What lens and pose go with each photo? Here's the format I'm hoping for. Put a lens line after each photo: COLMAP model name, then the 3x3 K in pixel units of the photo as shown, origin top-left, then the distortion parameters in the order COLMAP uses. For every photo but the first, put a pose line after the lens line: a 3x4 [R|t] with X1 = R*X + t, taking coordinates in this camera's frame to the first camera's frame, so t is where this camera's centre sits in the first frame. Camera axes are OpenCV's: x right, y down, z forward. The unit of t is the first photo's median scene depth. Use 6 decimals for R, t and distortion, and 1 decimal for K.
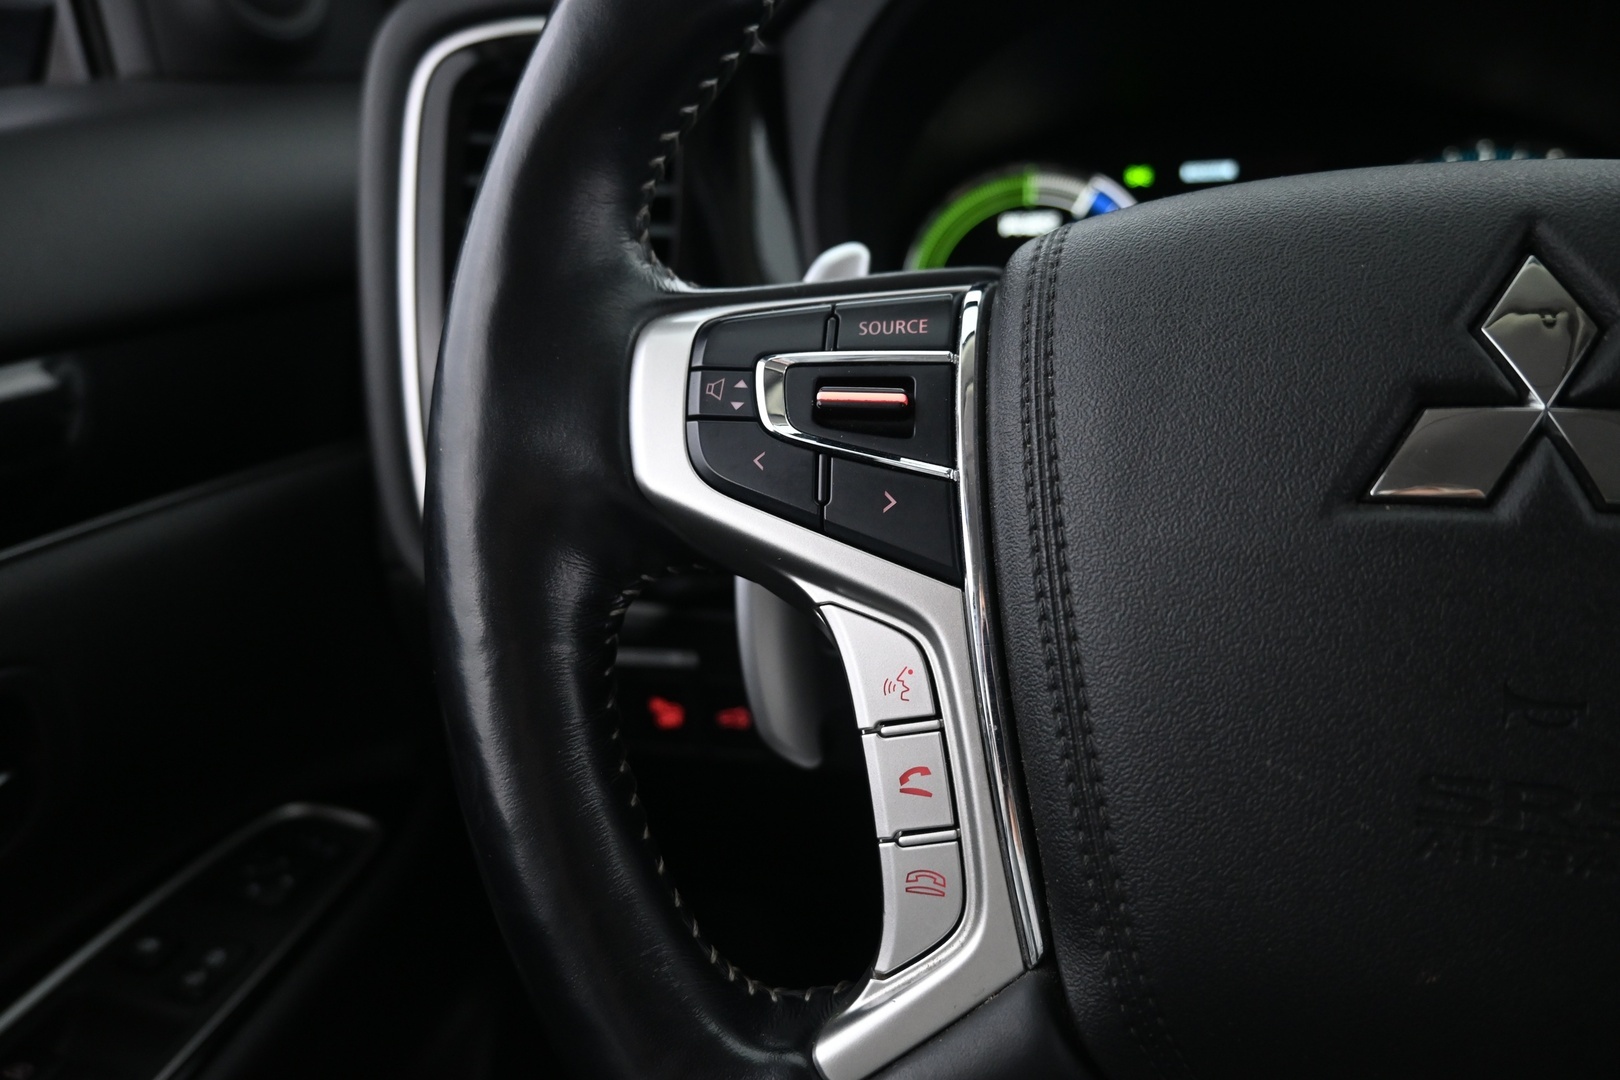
lens RADIAL K [[1140.7, 0, 816.4], [0, 1140.7, 547.7], [0, 0, 1]] dist [0.008756, 0.006190]
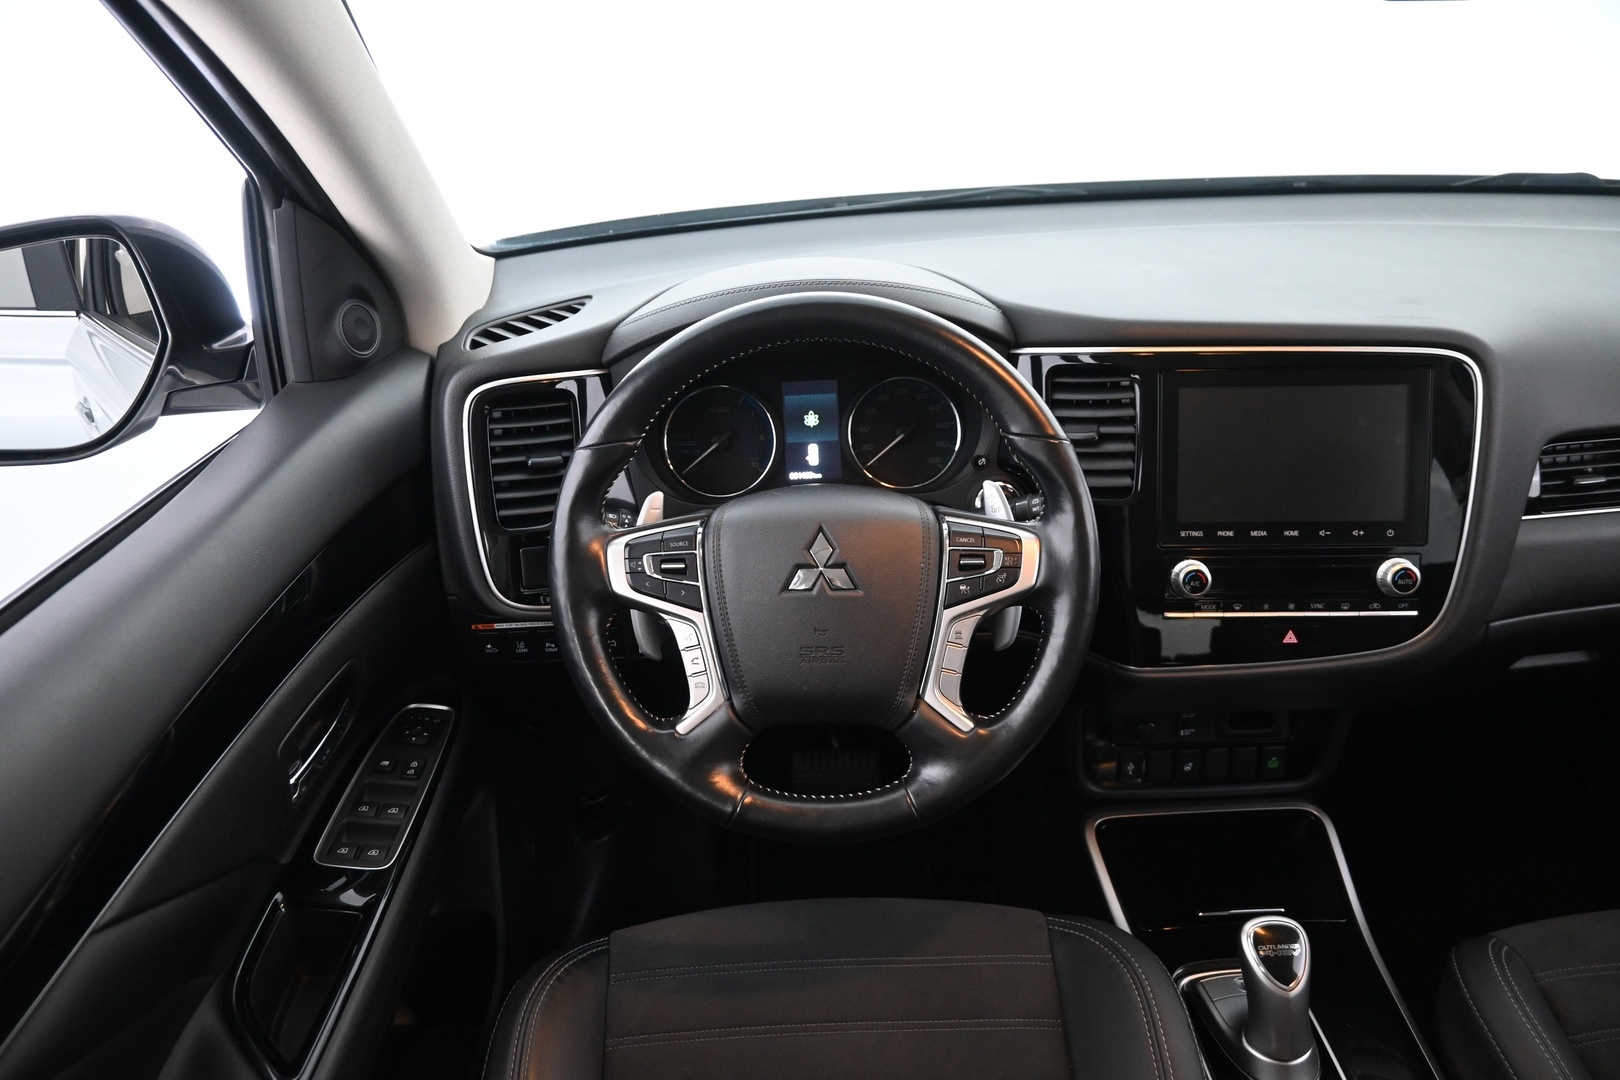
lens RADIAL K [[1140.7, 0, 800.9], [0, 1140.7, 539.9], [0, 0, 1]] dist [0.008756, 0.006190]
pose [[0.962464, -0.085897, 0.257459, -0.311901], [0.064366, 0.993774, 0.090937, -0.317716], [-0.263667, -0.070952, 0.962001, -1.659911]]
